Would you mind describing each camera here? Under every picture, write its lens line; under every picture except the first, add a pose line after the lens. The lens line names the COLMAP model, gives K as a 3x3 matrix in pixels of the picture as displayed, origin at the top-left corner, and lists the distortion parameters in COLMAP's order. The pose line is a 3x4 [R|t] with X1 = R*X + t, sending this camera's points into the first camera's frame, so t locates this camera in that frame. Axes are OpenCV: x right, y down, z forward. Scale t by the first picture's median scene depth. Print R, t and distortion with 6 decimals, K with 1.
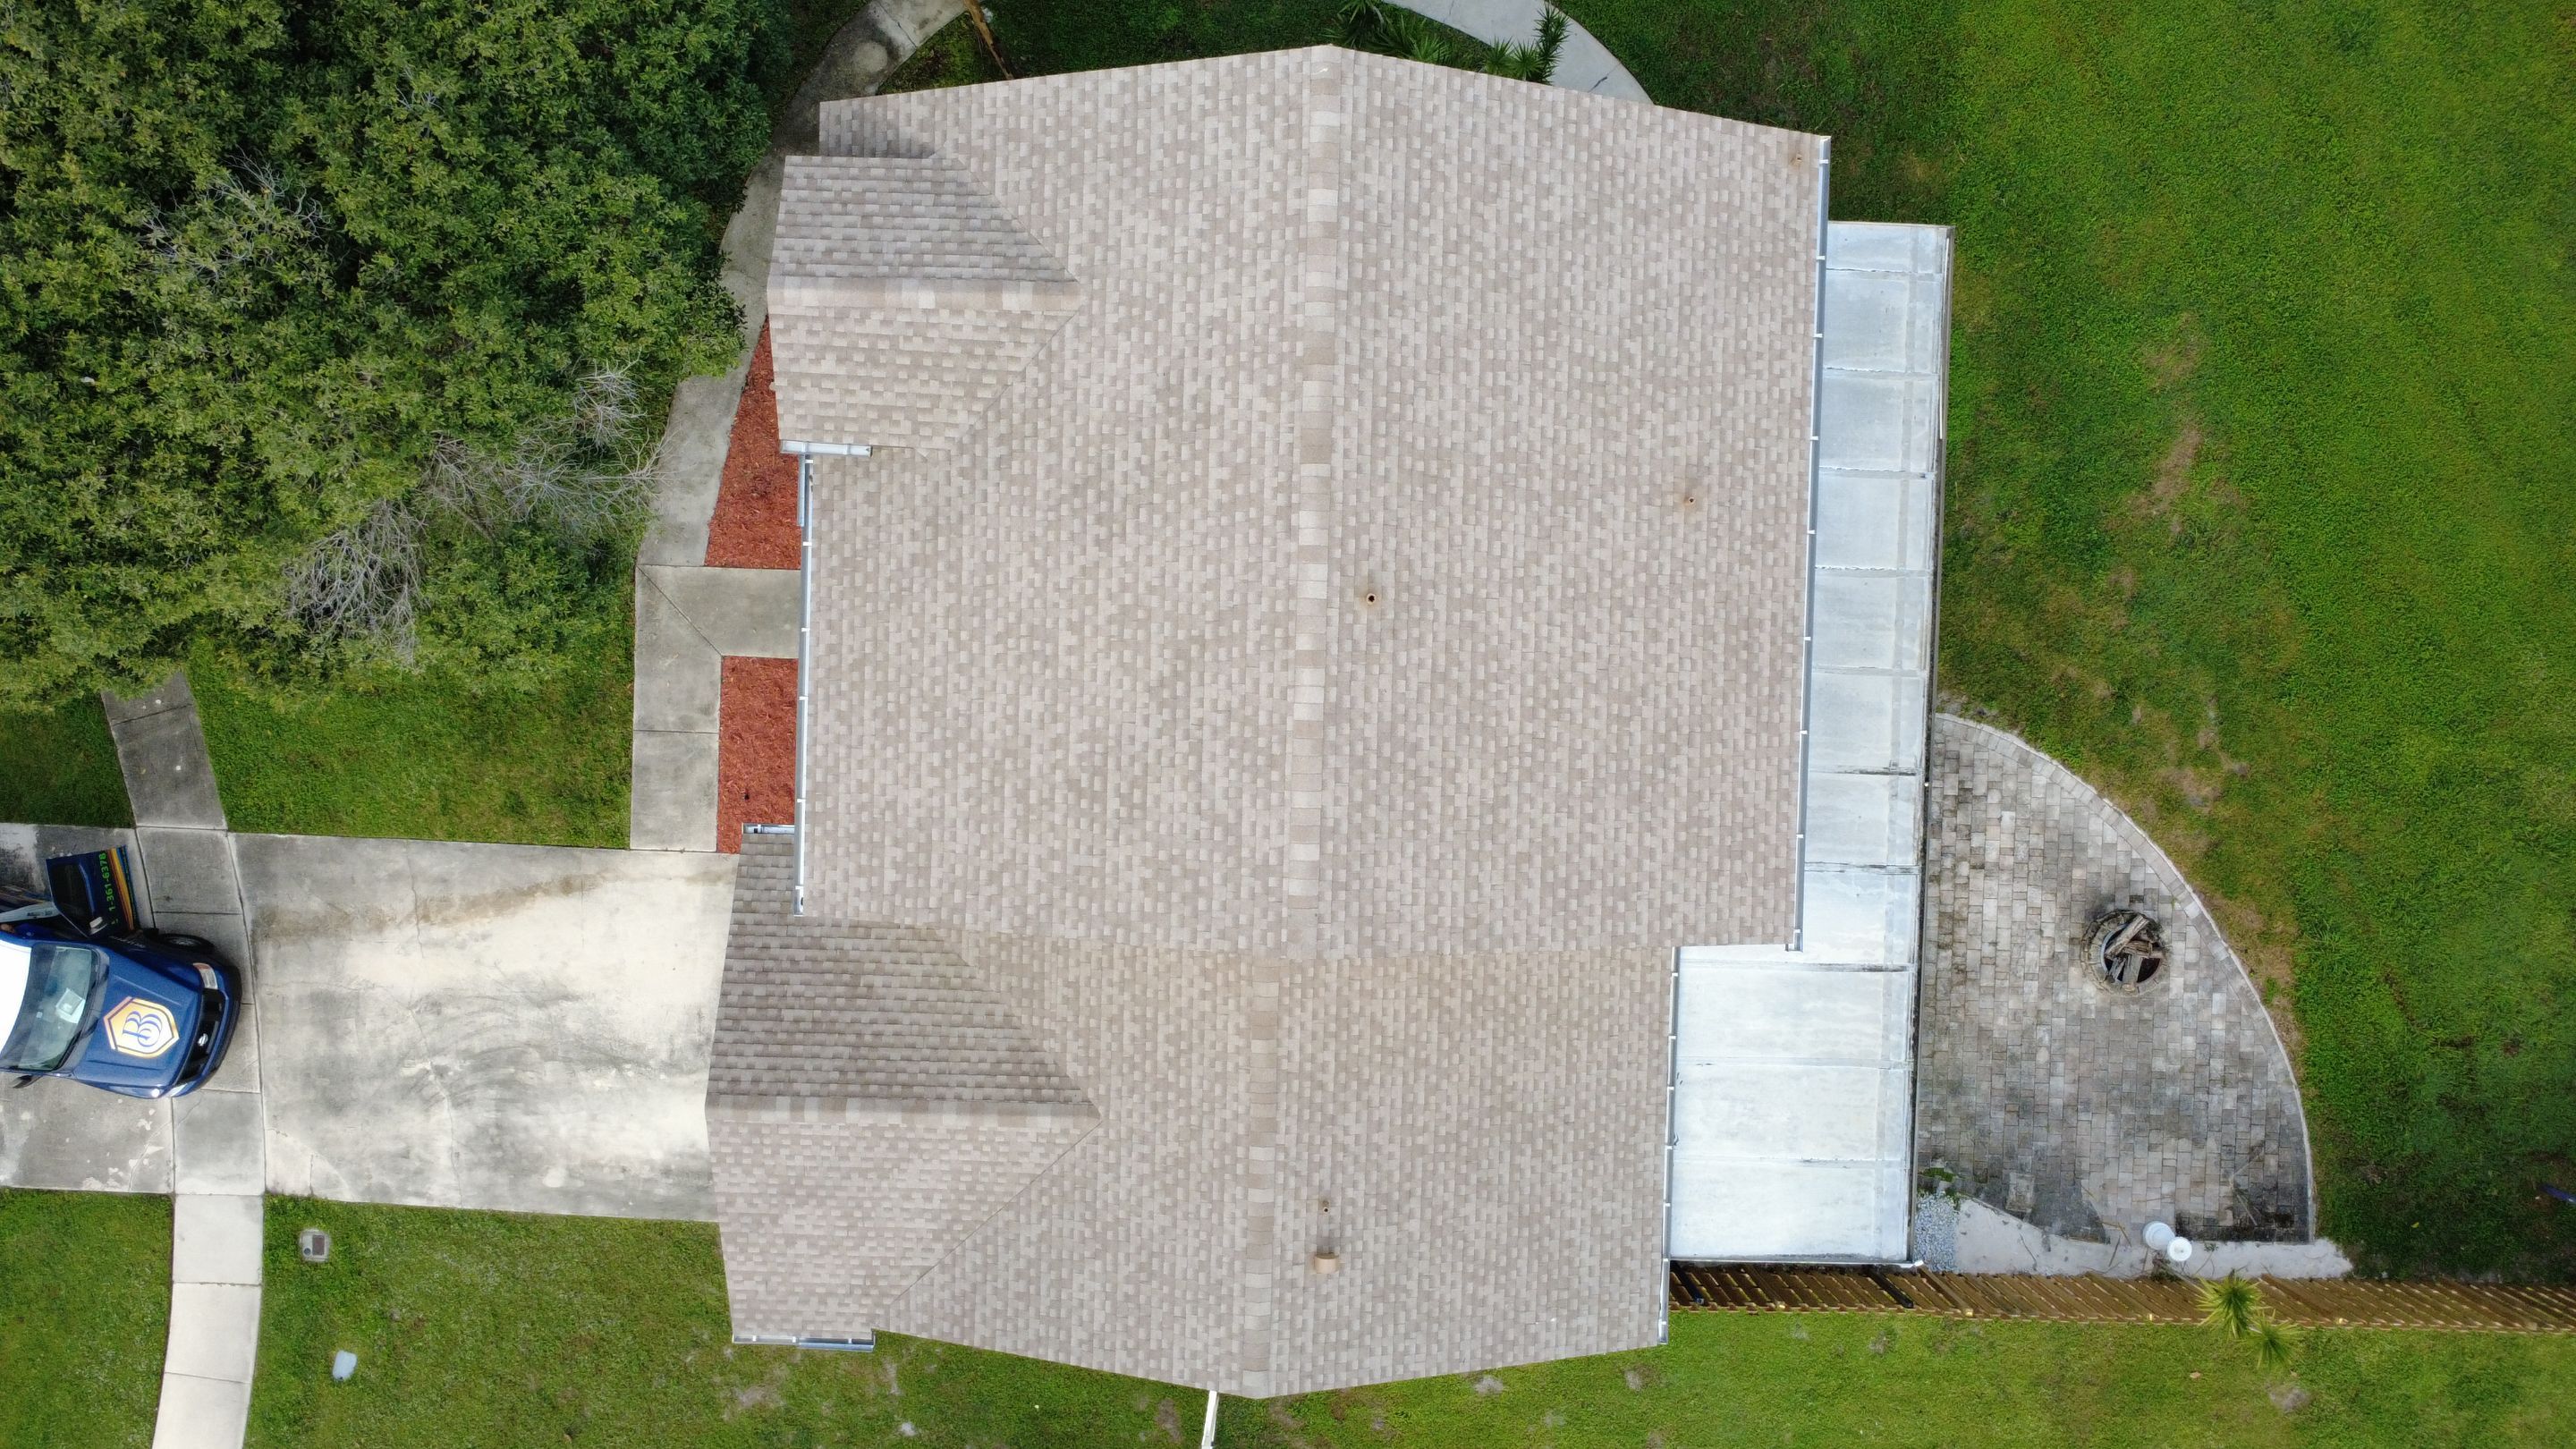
lens RADIAL K [[1871.1, 0, 1289.1], [0, 1871.1, 724.6], [0, 0, 1]] dist [0.000427, 0.004501]
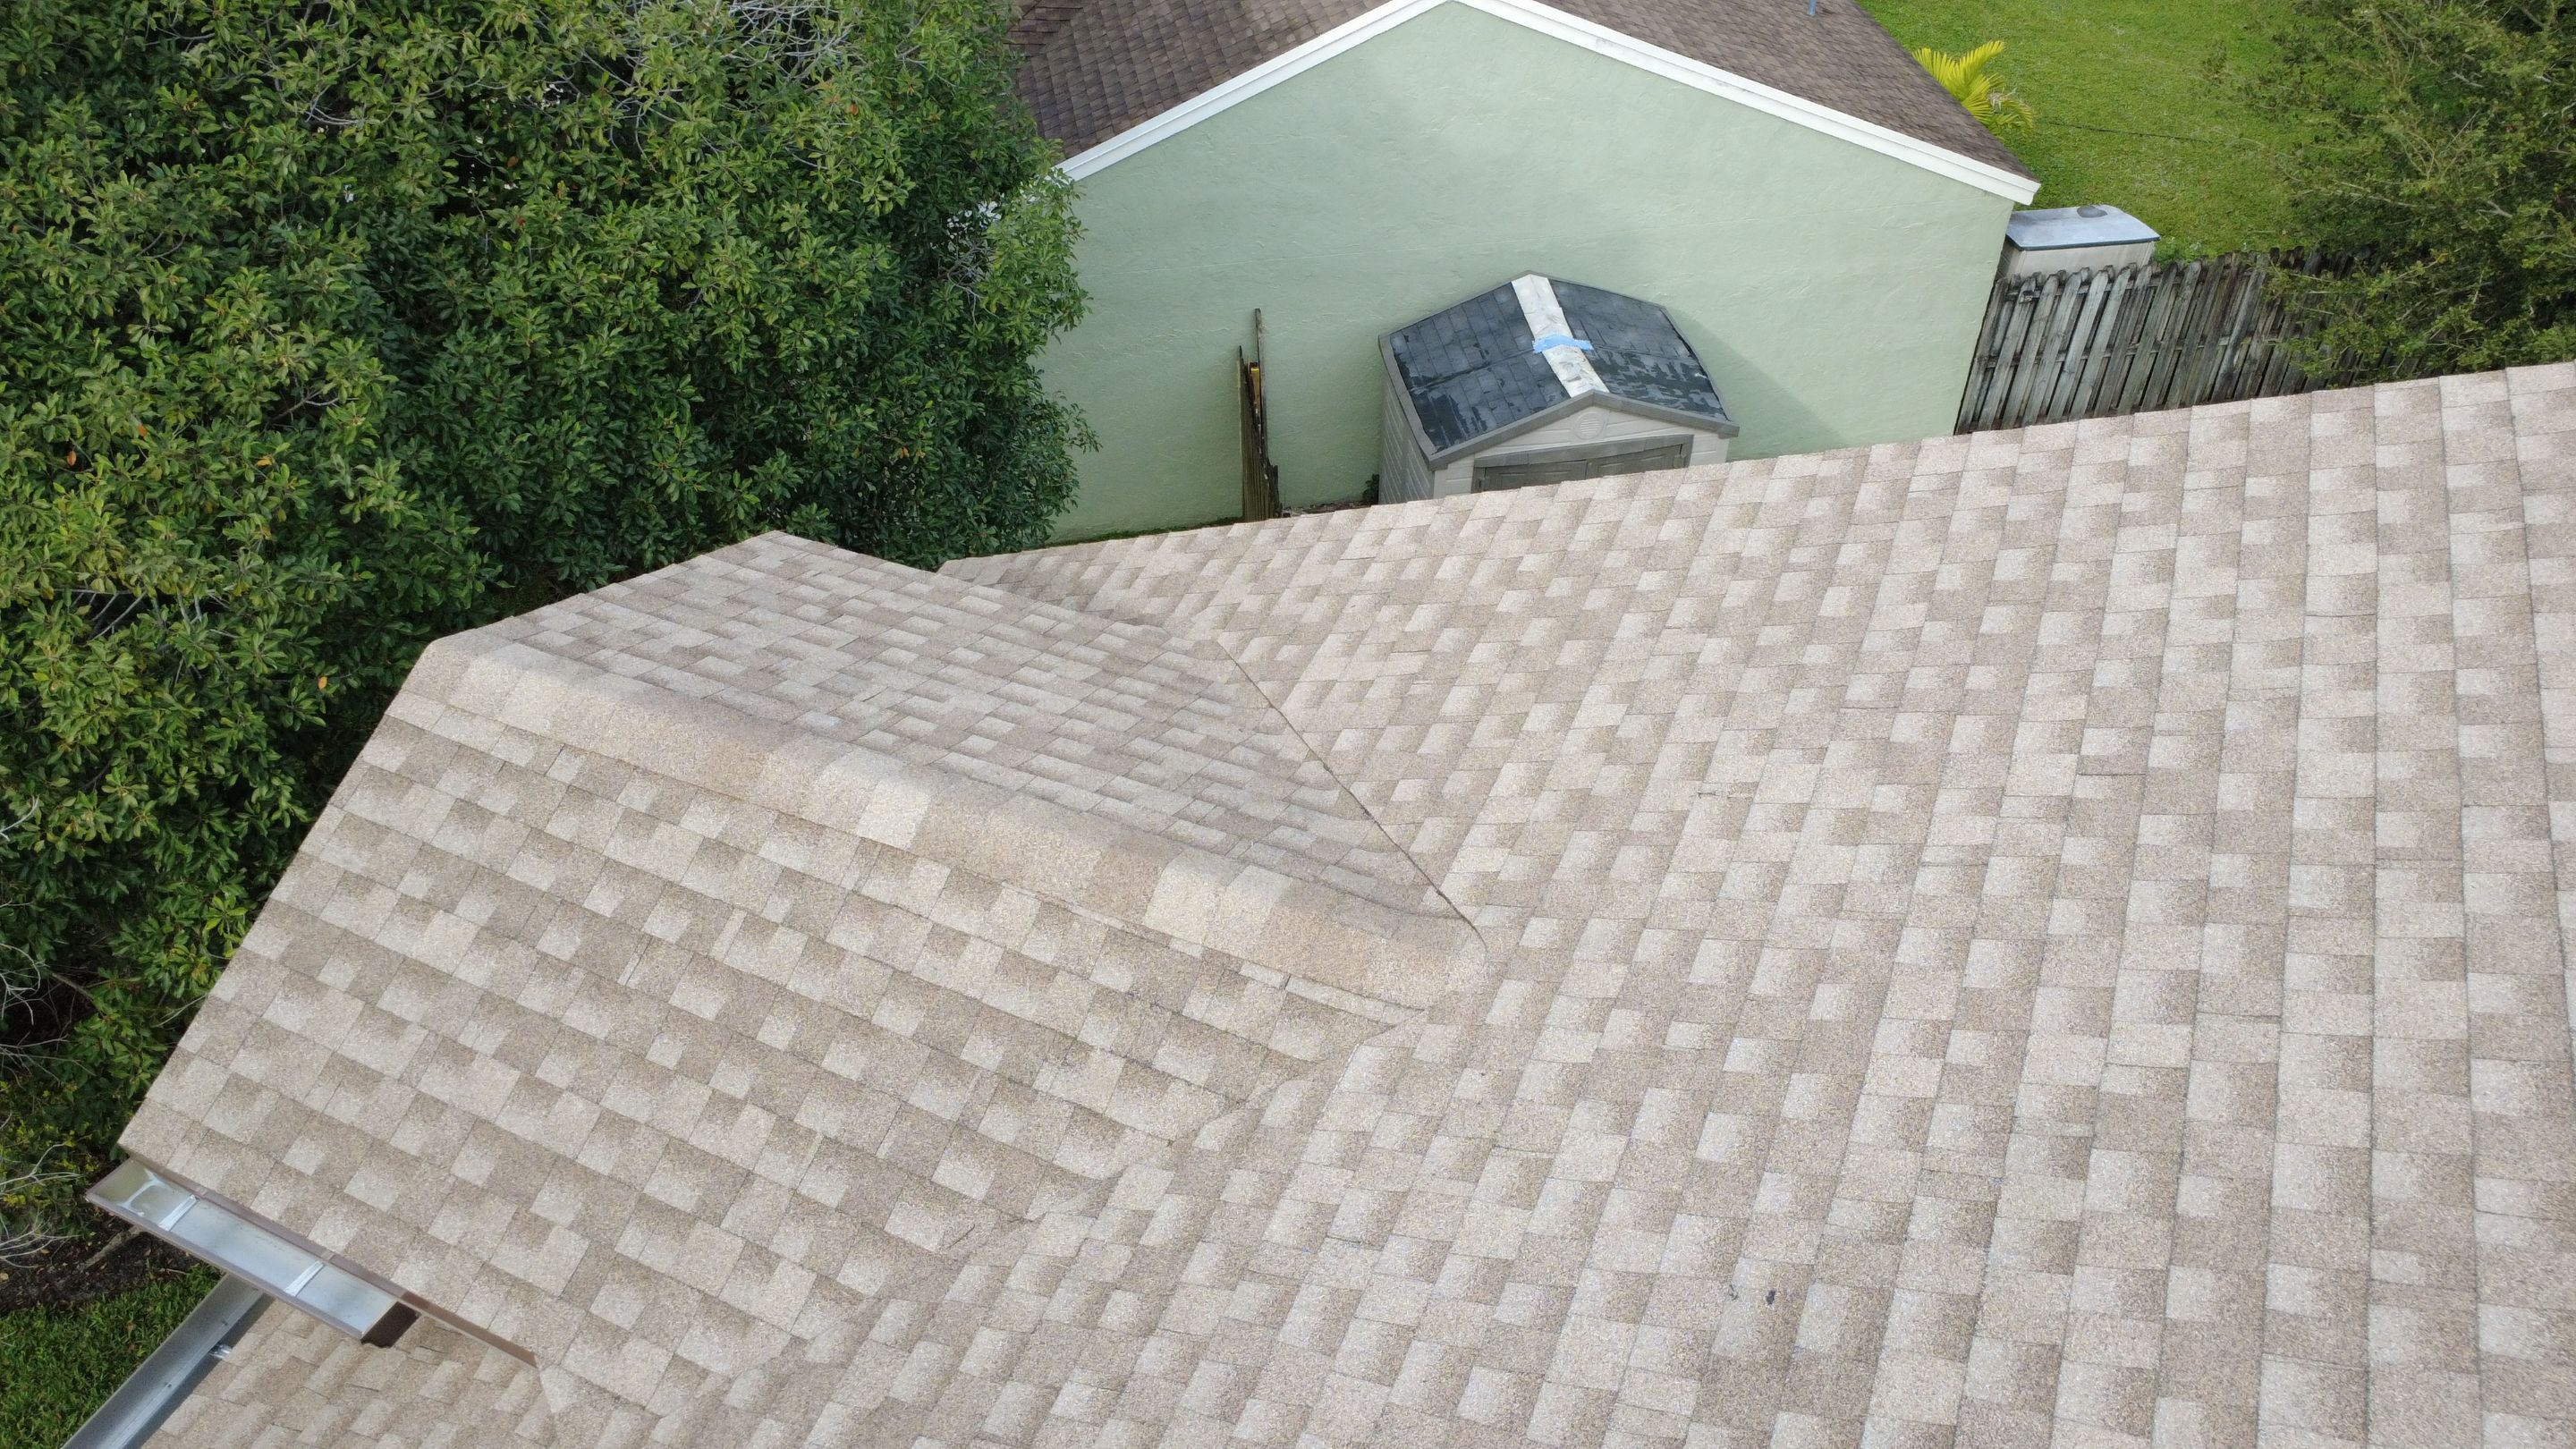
lens RADIAL K [[1871.1, 0, 1288.2], [0, 1871.1, 723.9], [0, 0, 1]] dist [0.000427, 0.004501]
pose [[0.928822, 0.236012, -0.285638, -0.069457], [-0.370382, 0.612976, -0.697909, -0.071151], [0.010374, 0.754028, 0.656760, 0.806467]]
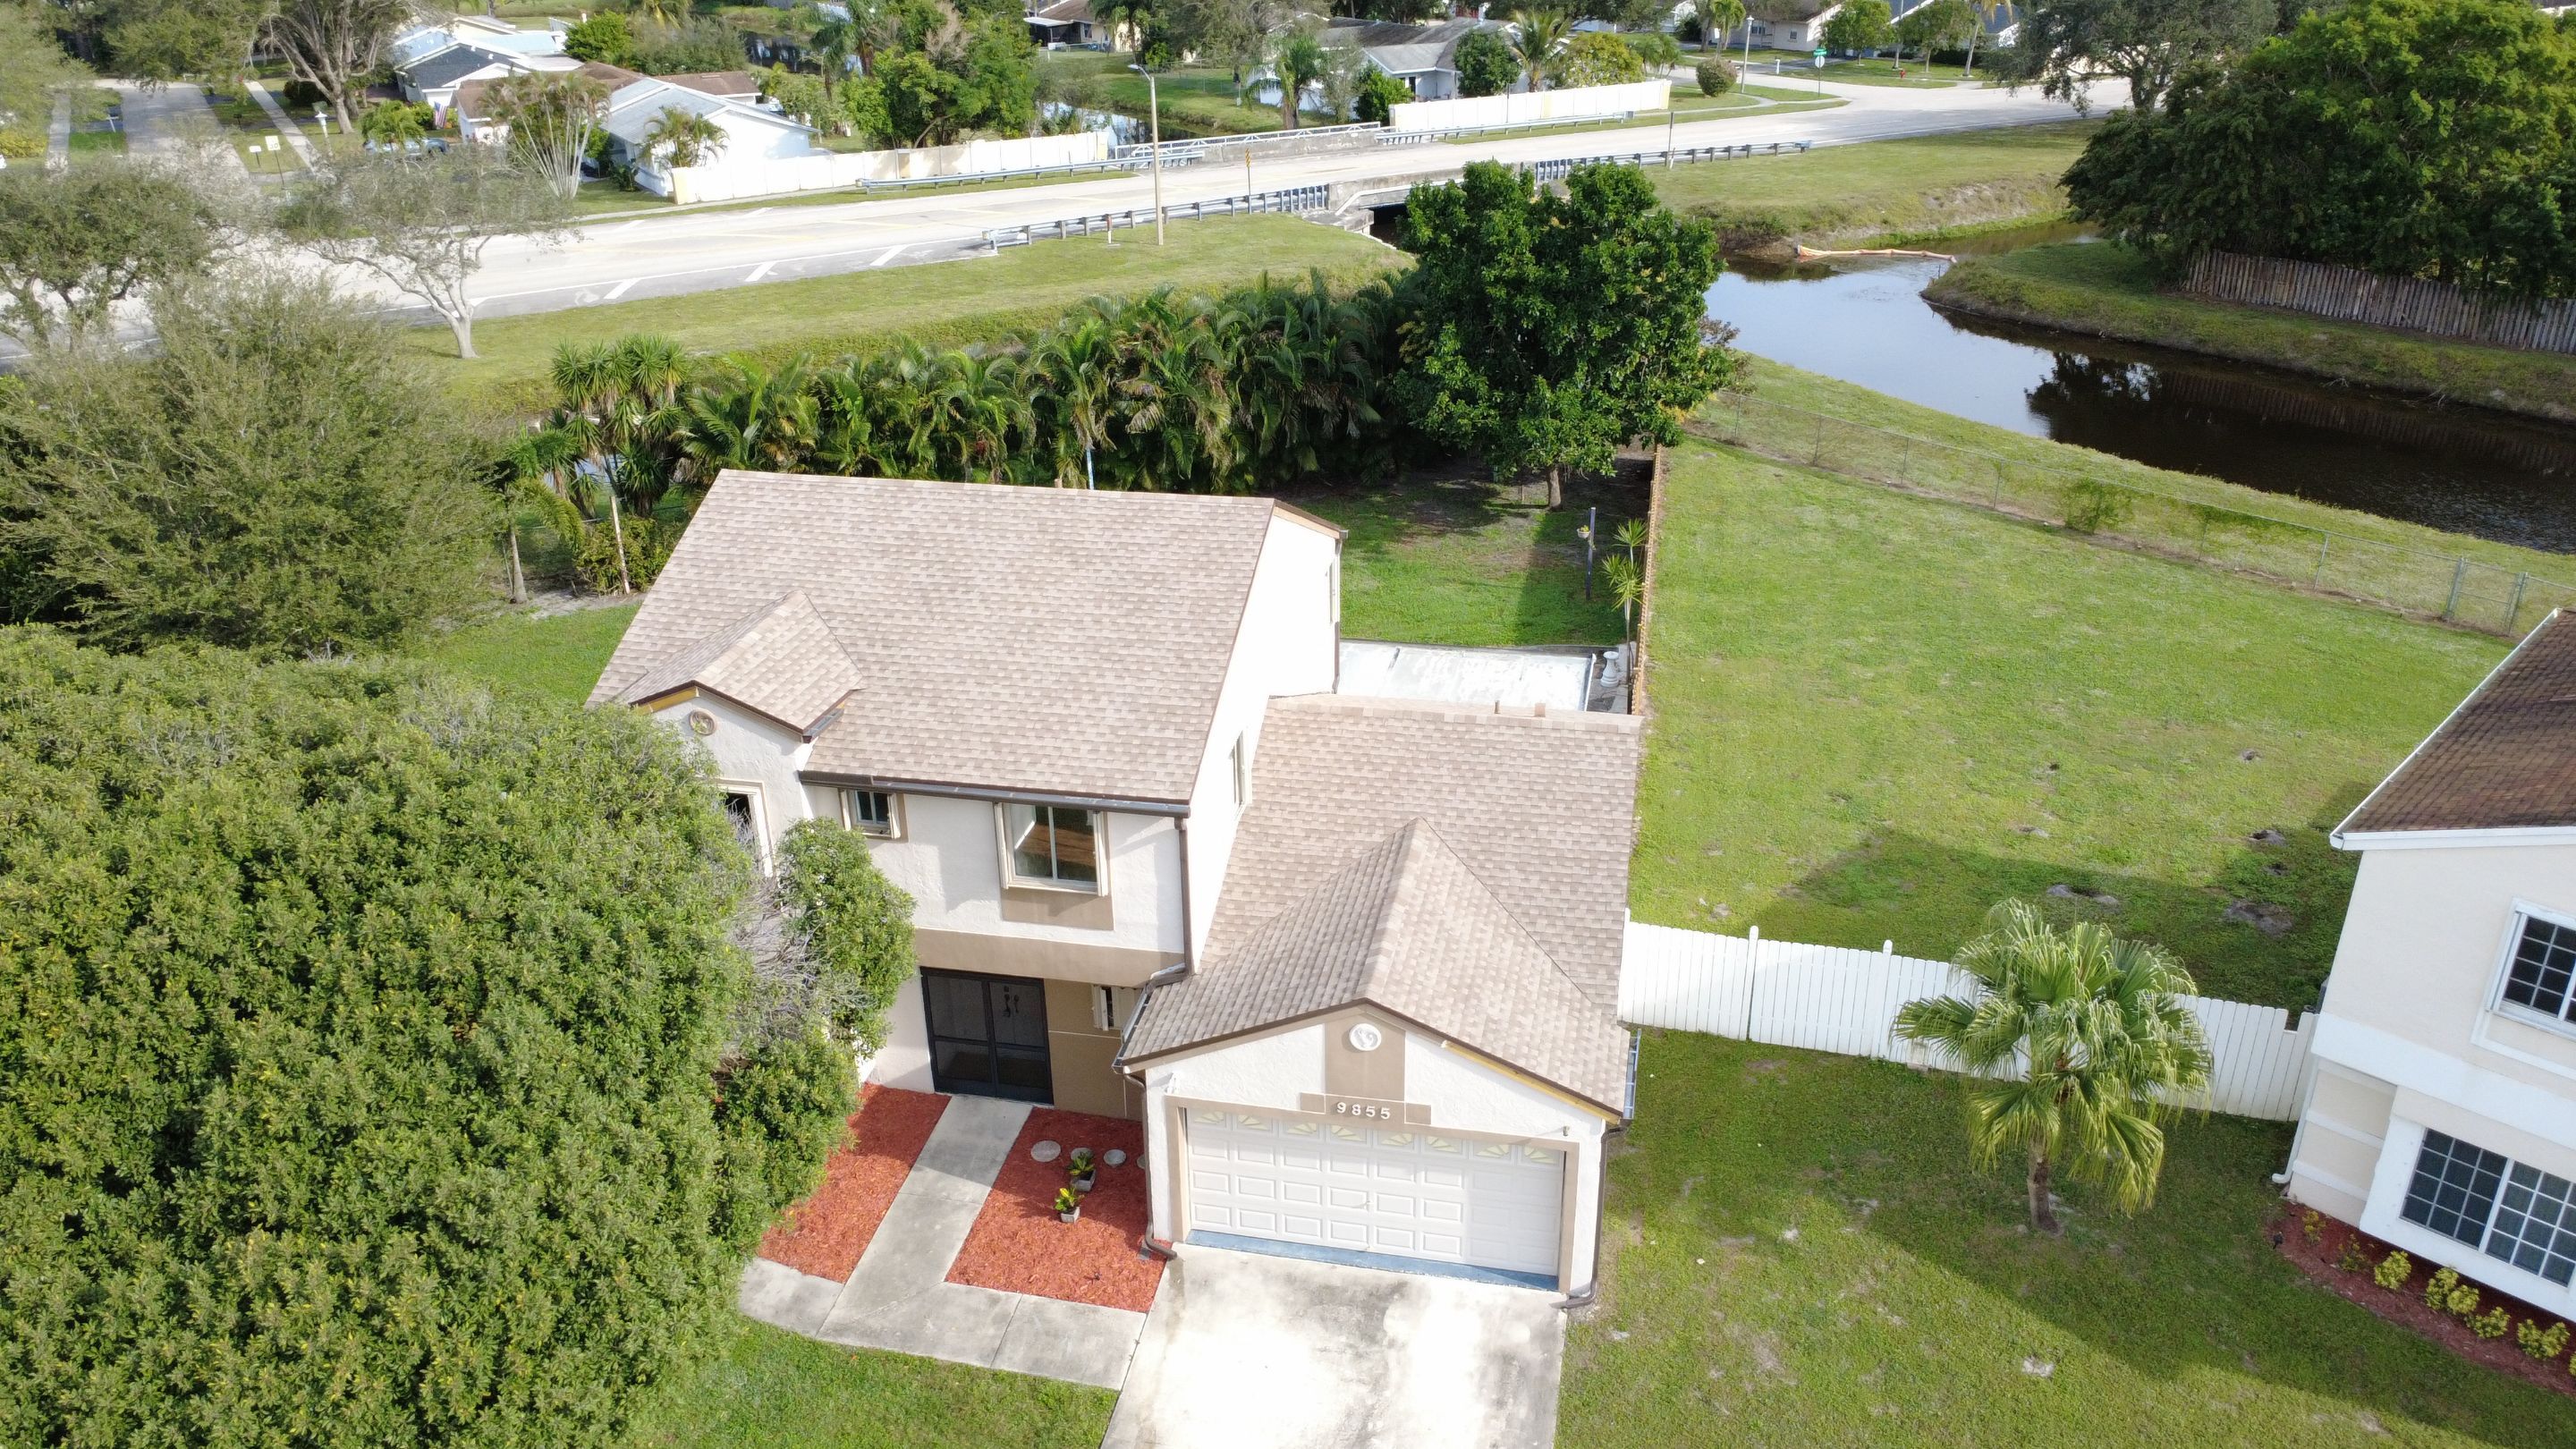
lens RADIAL K [[1871.1, 0, 1291.4], [0, 1871.1, 721.1], [0, 0, 1]] dist [0.000427, 0.004501]
pose [[0.171714, -0.426544, 0.888017, -1.331377], [0.984443, 0.040237, -0.171033, 0.382294], [0.037222, 0.903571, 0.426818, 0.486497]]
